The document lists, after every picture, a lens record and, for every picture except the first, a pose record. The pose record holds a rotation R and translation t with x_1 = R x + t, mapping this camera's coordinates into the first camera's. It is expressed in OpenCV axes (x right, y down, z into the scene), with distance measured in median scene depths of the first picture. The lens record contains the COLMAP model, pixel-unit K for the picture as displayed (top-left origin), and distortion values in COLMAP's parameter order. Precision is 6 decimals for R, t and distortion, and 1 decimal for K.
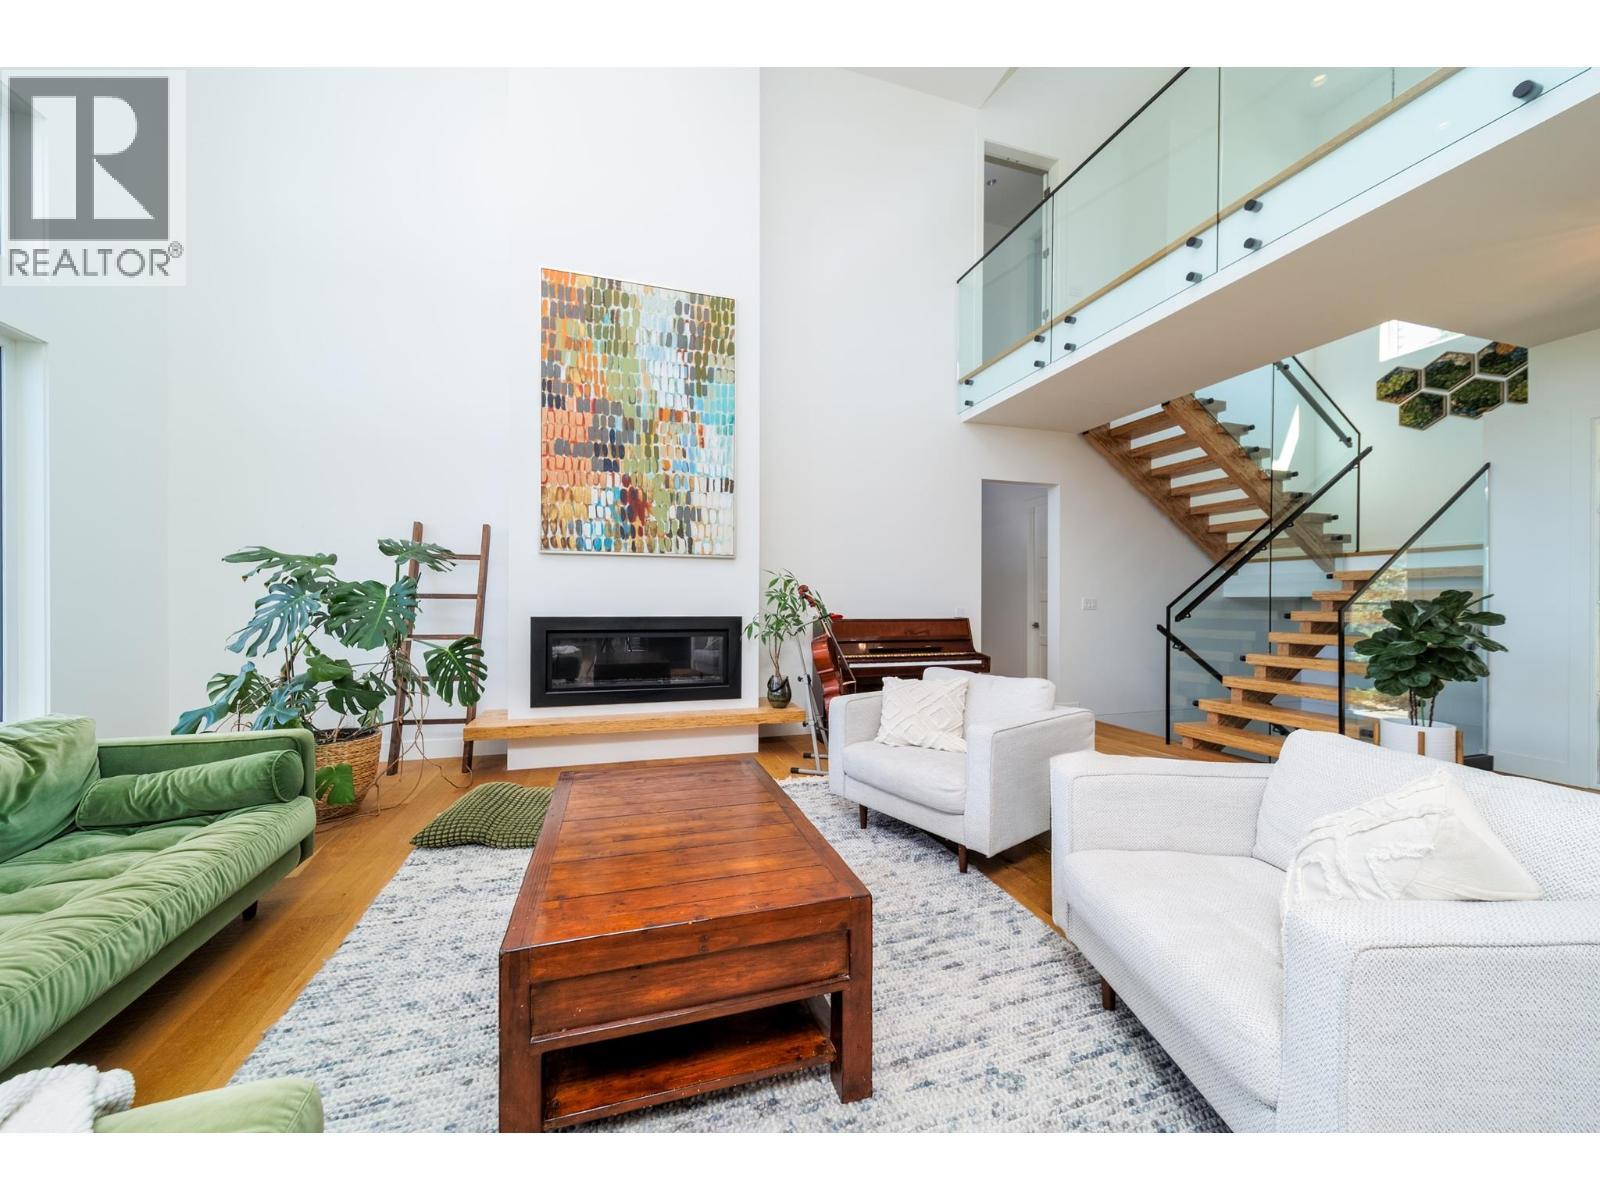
lens RADIAL K [[566.1, 0, 792.6], [0, 566.1, 601.6], [0, 0, 1]] dist [0.001638, 0.000094]
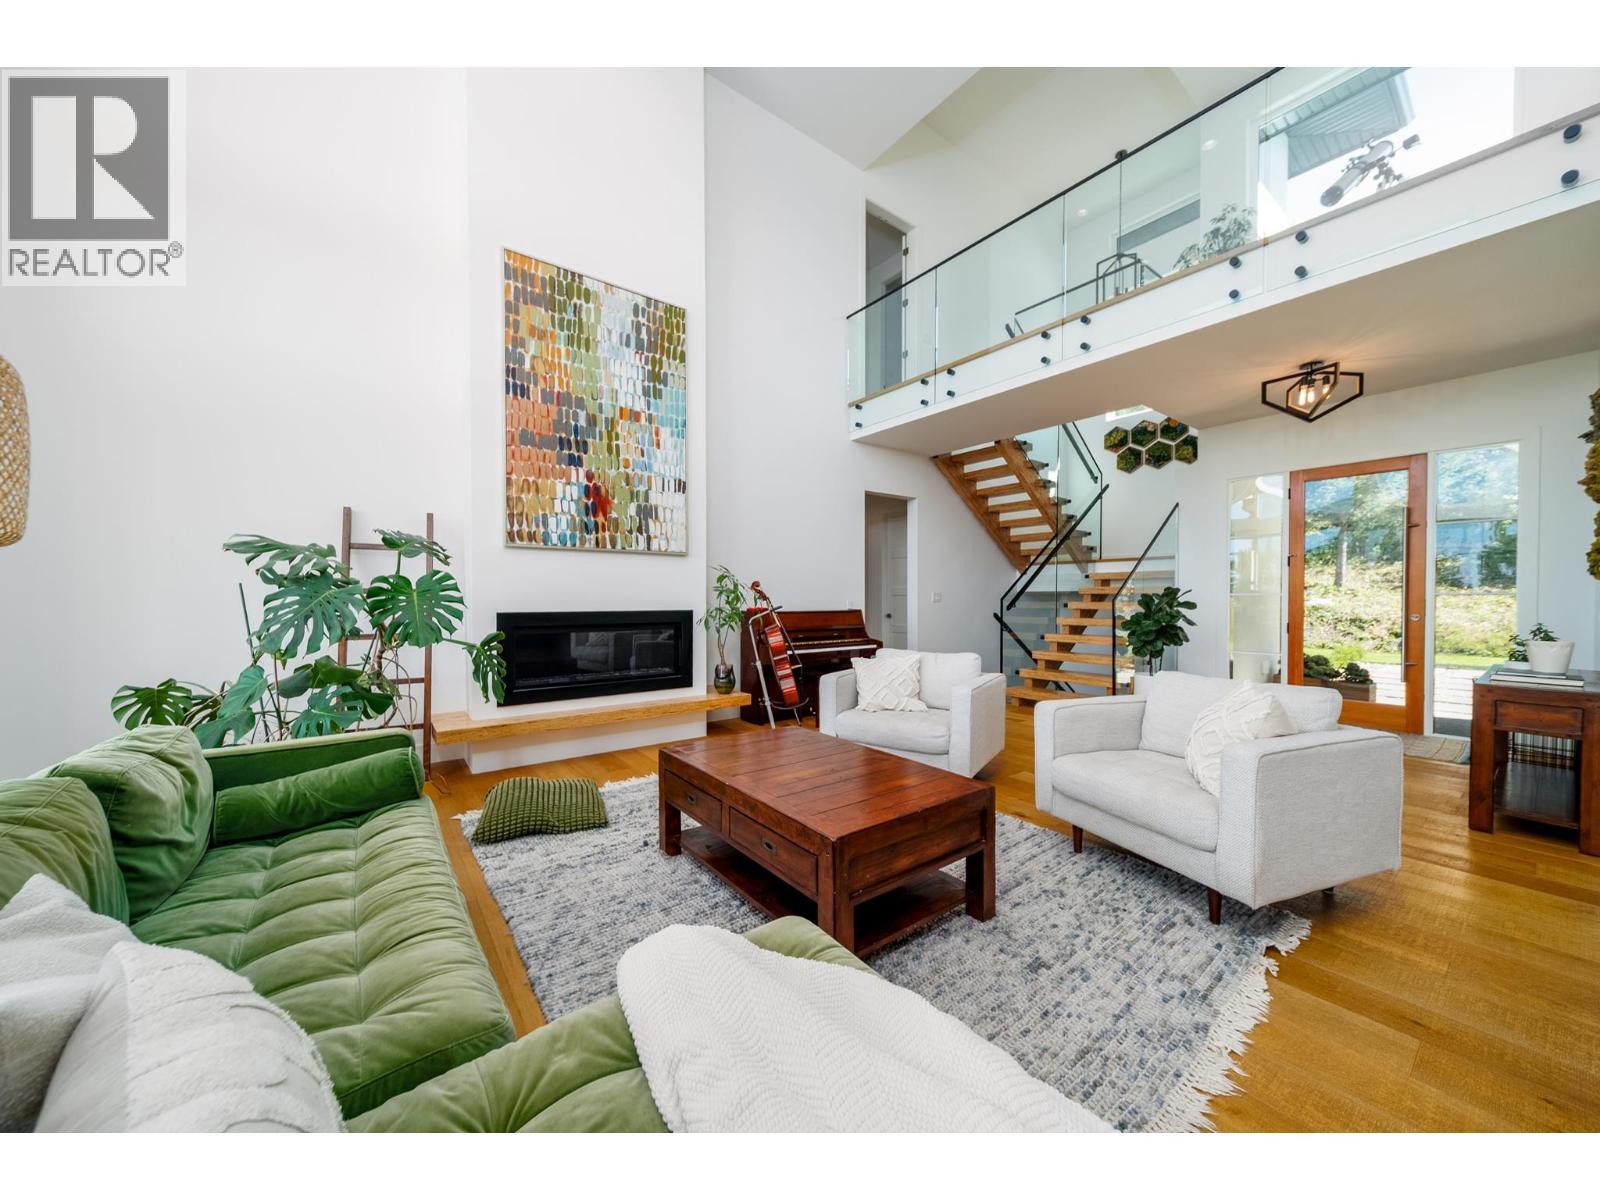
lens RADIAL K [[607.4, 0, 755.5], [0, 607.4, 605.4], [0, 0, 1]] dist [0.000611, 0.000068]
pose [[0.934438, -0.008757, 0.356018, -0.400840], [0.003433, 0.999873, 0.015585, 0.000142], [-0.356110, -0.013341, 0.934349, -0.115139]]
